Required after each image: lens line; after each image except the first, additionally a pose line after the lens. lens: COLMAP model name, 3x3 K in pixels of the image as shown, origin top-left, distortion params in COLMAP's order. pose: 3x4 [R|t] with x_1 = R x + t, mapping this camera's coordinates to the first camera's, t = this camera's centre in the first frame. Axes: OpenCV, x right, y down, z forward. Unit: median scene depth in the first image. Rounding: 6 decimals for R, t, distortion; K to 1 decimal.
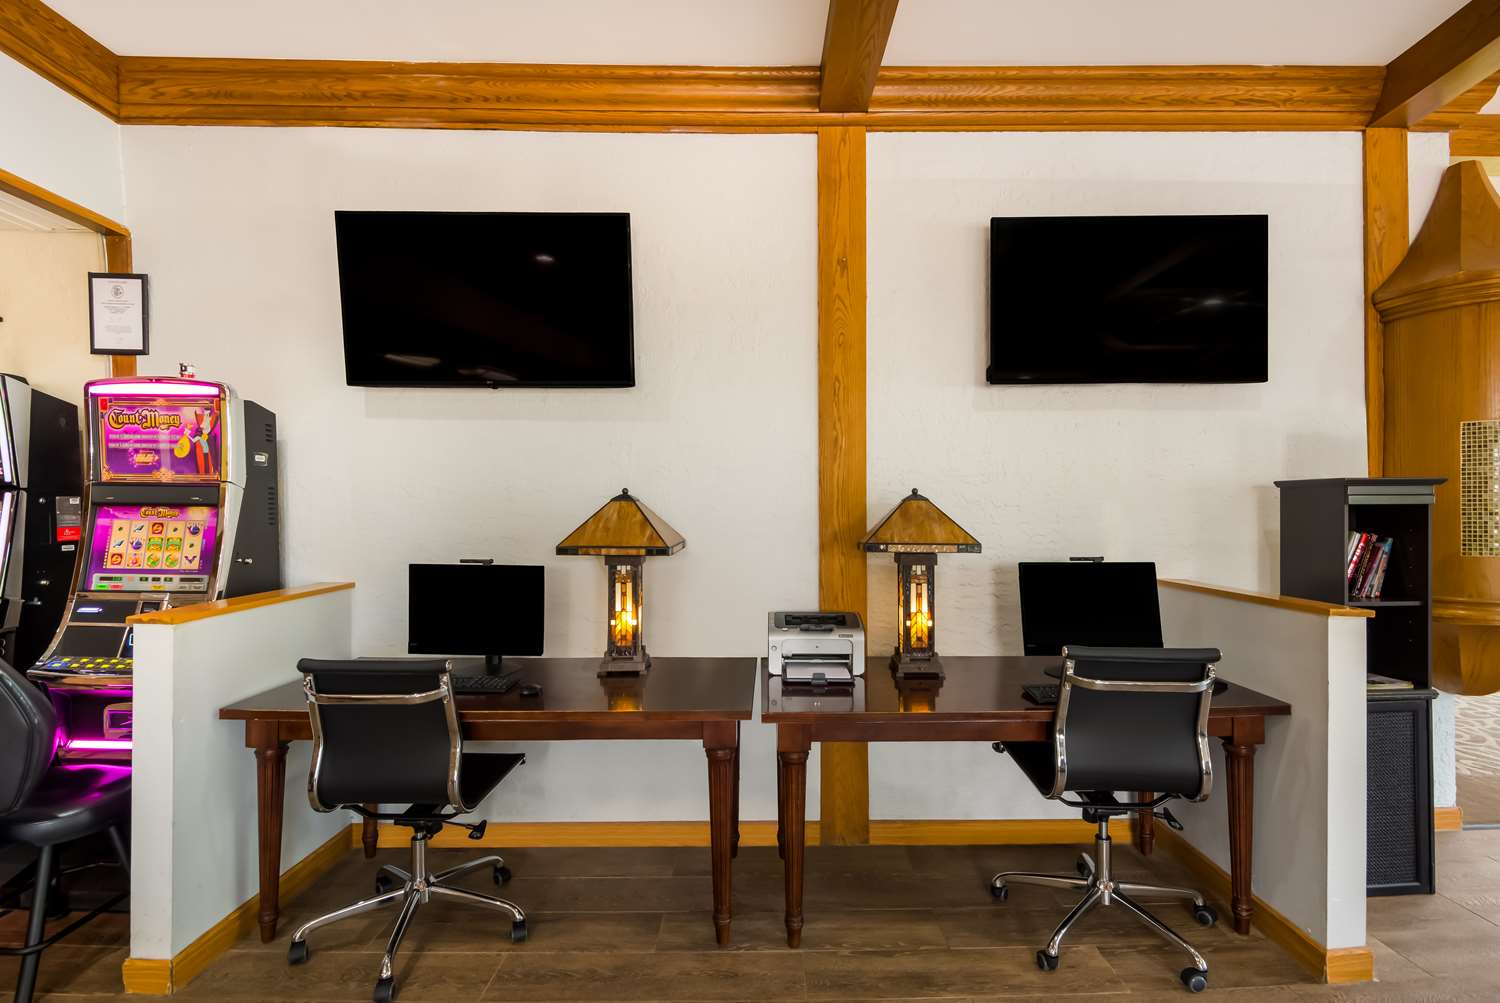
lens RADIAL K [[685.5, 0, 752.0], [0, 685.5, 513.4], [0, 0, 1]] dist [-0.000693, -0.000726]
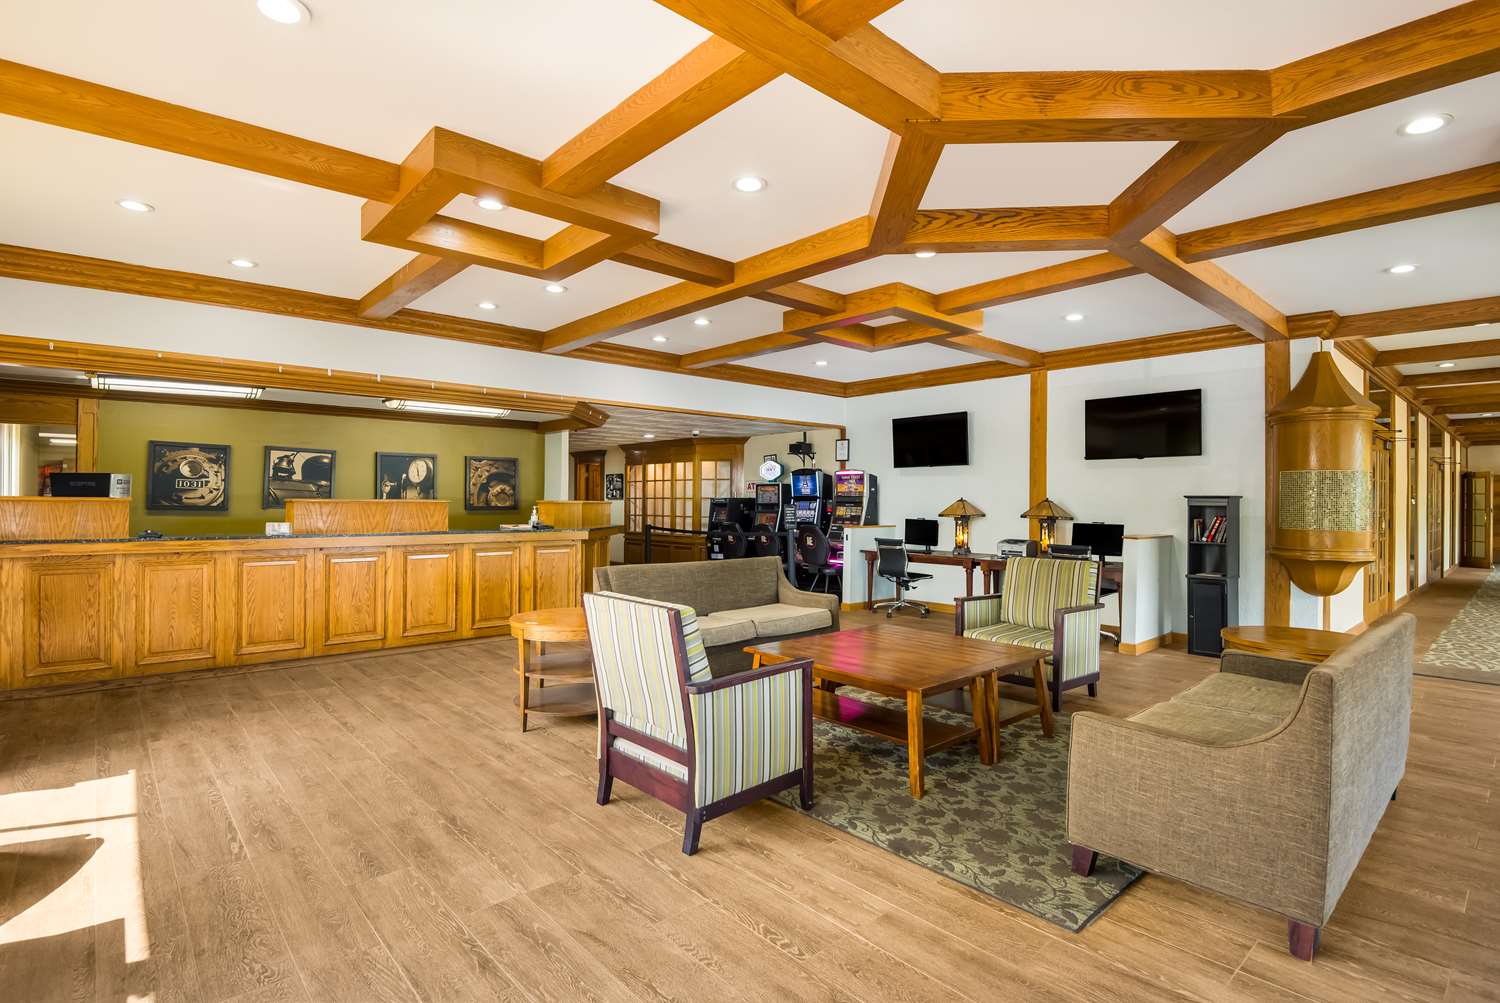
lens RADIAL K [[725.5, 0, 747.6], [0, 725.5, 503.0], [0, 0, 1]] dist [-0.001306, -0.000019]
pose [[0.676422, 0.014220, -0.736377, 1.663742], [-0.024132, 0.999705, -0.002862, 0.025755], [0.736119, 0.019706, 0.676565, -2.074693]]
